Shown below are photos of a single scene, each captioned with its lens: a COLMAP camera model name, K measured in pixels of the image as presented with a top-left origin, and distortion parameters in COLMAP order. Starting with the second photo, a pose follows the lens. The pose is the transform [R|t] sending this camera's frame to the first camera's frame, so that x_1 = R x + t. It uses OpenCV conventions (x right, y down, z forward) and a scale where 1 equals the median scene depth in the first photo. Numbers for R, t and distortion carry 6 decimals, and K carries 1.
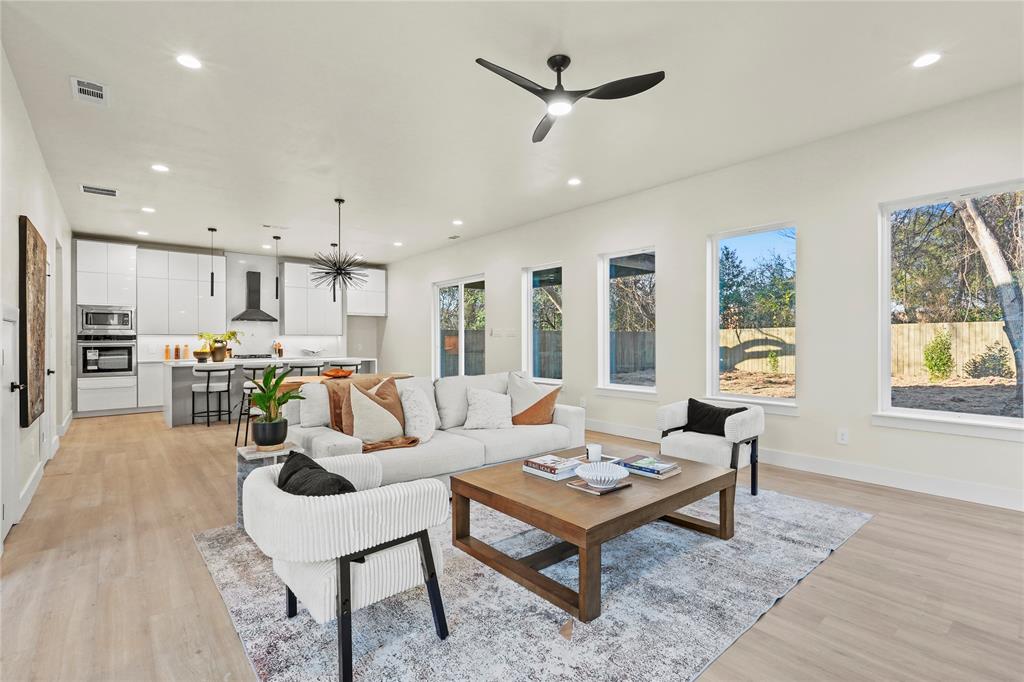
lens RADIAL K [[474.3, 0, 512.7], [0, 474.3, 340.7], [0, 0, 1]] dist [-0.003146, 0.000794]
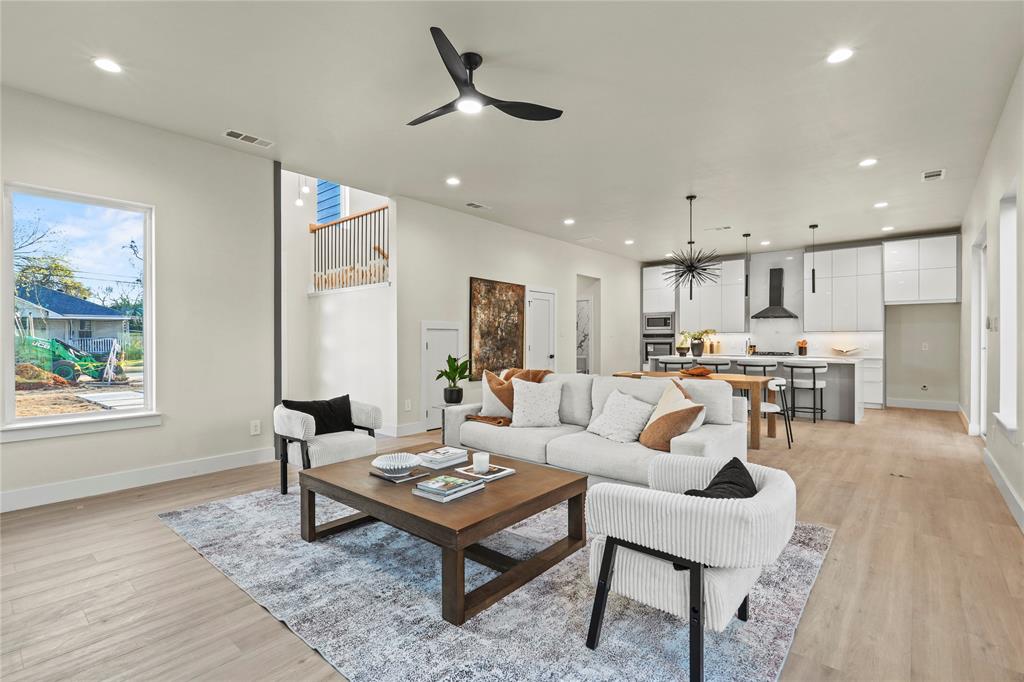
lens RADIAL K [[474.3, 0, 510.3], [0, 474.3, 340.7], [0, 0, 1]] dist [-0.003146, 0.000794]
pose [[0.158039, 0.006976, -0.987408, 0.435984], [0.000691, 0.999974, 0.007175, -0.002122], [0.987433, -0.001817, 0.158030, 0.366822]]
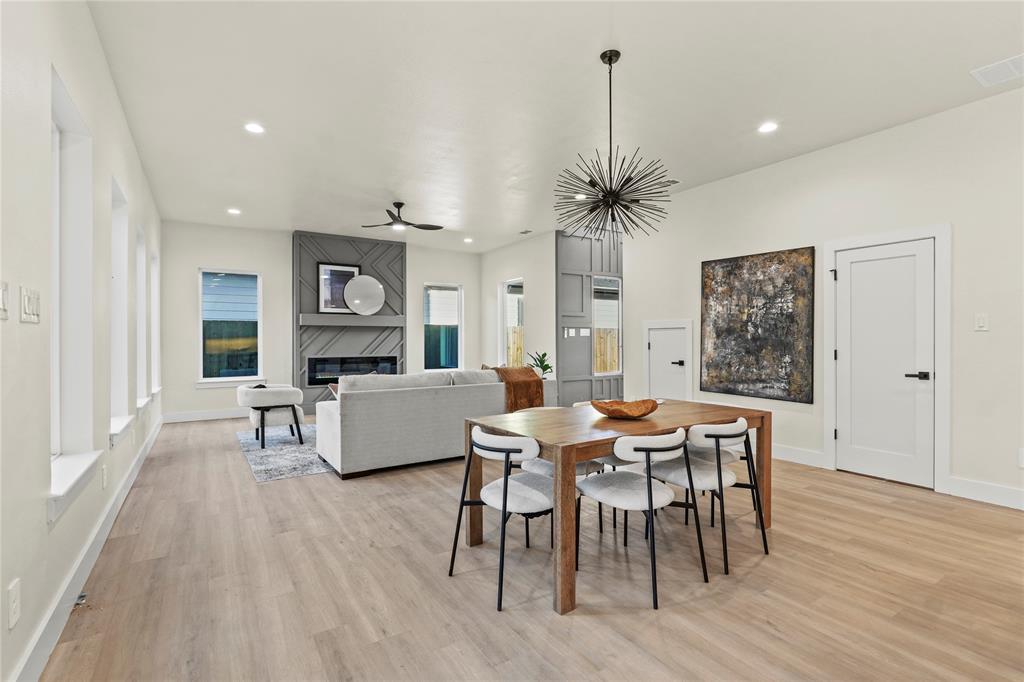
lens RADIAL K [[474.3, 0, 508.6], [0, 474.3, 336.9], [0, 0, 1]] dist [-0.003146, 0.000794]
pose [[-0.991466, 0.008065, 0.130118, -0.252479], [0.007180, 0.999948, -0.007267, 0.001574], [-0.130170, -0.006271, -0.991472, 1.180127]]
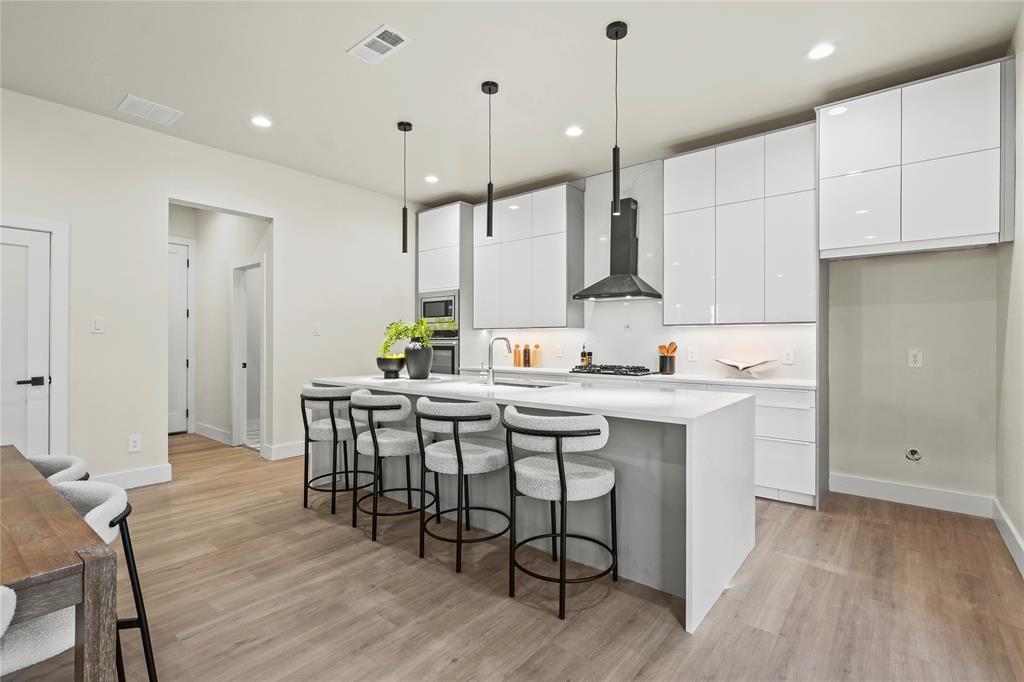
lens RADIAL K [[474.3, 0, 510.9], [0, 474.3, 342.0], [0, 0, 1]] dist [-0.003146, 0.000794]
pose [[0.182651, 0.008169, -0.983144, -0.093089], [-0.000552, 0.999966, 0.008207, 0.000433], [0.983178, -0.000956, 0.182649, 0.993247]]
